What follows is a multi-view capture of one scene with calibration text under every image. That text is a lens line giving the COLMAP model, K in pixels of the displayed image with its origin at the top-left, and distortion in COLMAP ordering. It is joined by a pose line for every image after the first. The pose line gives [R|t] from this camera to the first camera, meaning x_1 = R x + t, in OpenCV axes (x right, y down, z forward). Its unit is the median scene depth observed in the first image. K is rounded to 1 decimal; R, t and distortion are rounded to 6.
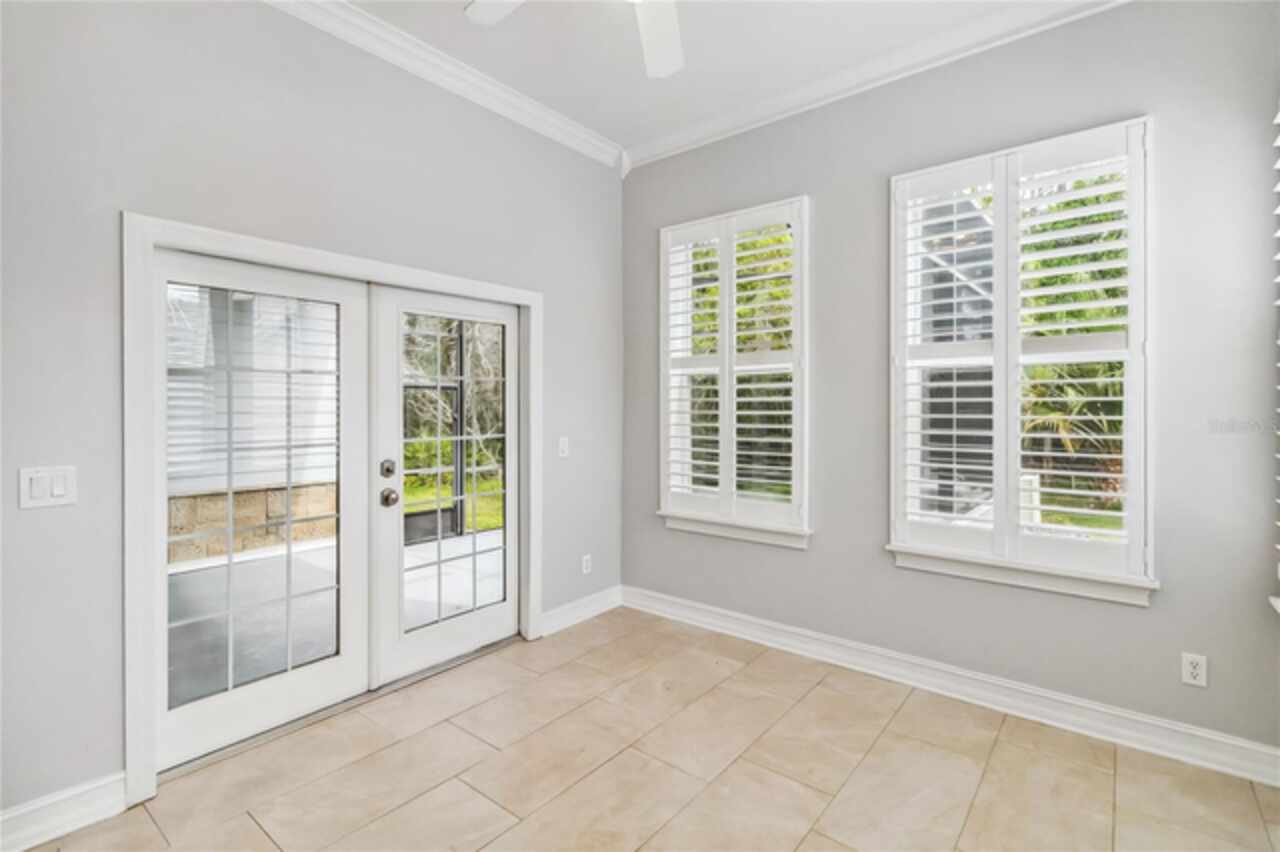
lens RADIAL K [[596.8, 0, 638.0], [0, 596.8, 413.8], [0, 0, 1]] dist [0.001440, -0.000136]
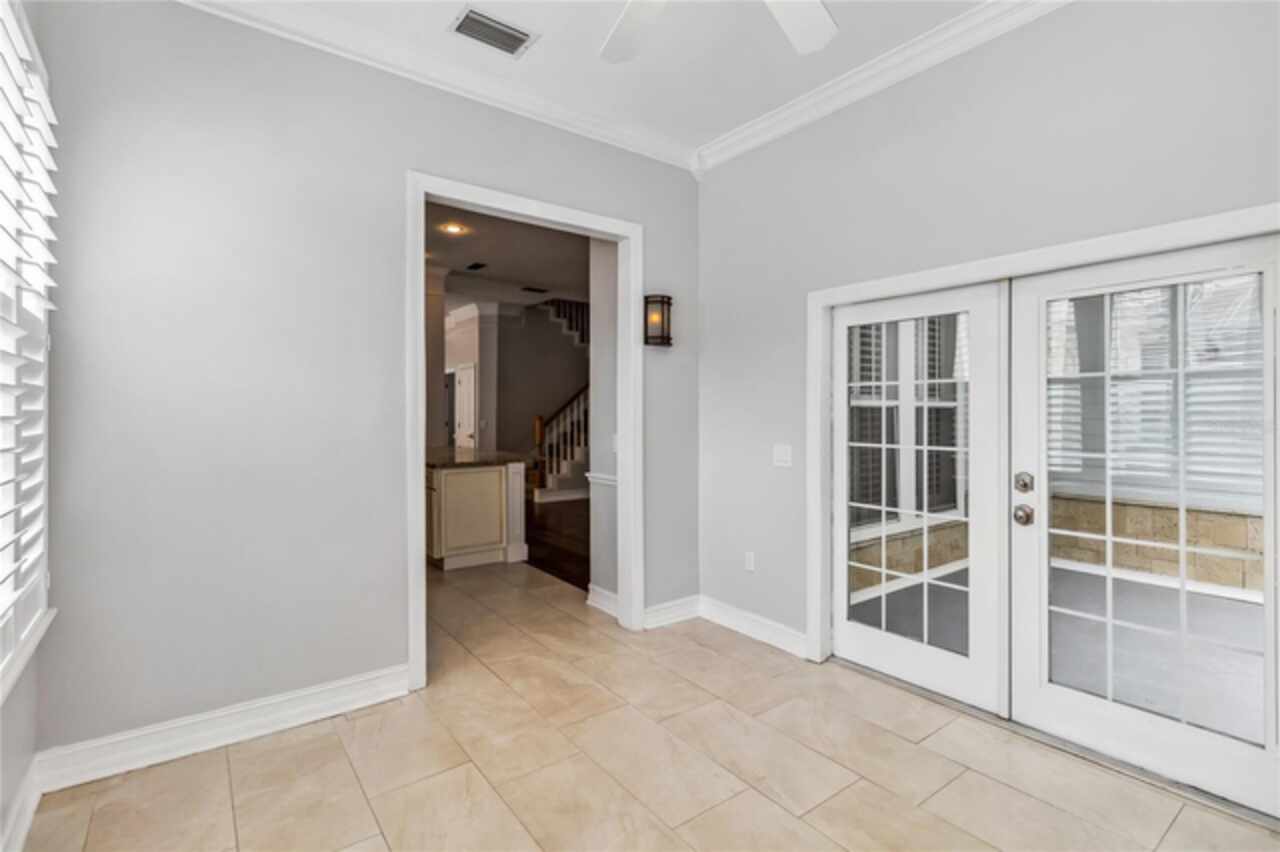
lens RADIAL K [[596.8, 0, 638.0], [0, 596.8, 413.8], [0, 0, 1]] dist [0.001440, -0.000136]
pose [[-0.247162, 0.004695, -0.968963, 0.590913], [-0.006394, 0.999959, 0.006476, -0.012845], [0.968953, 0.007796, -0.247122, 0.669951]]
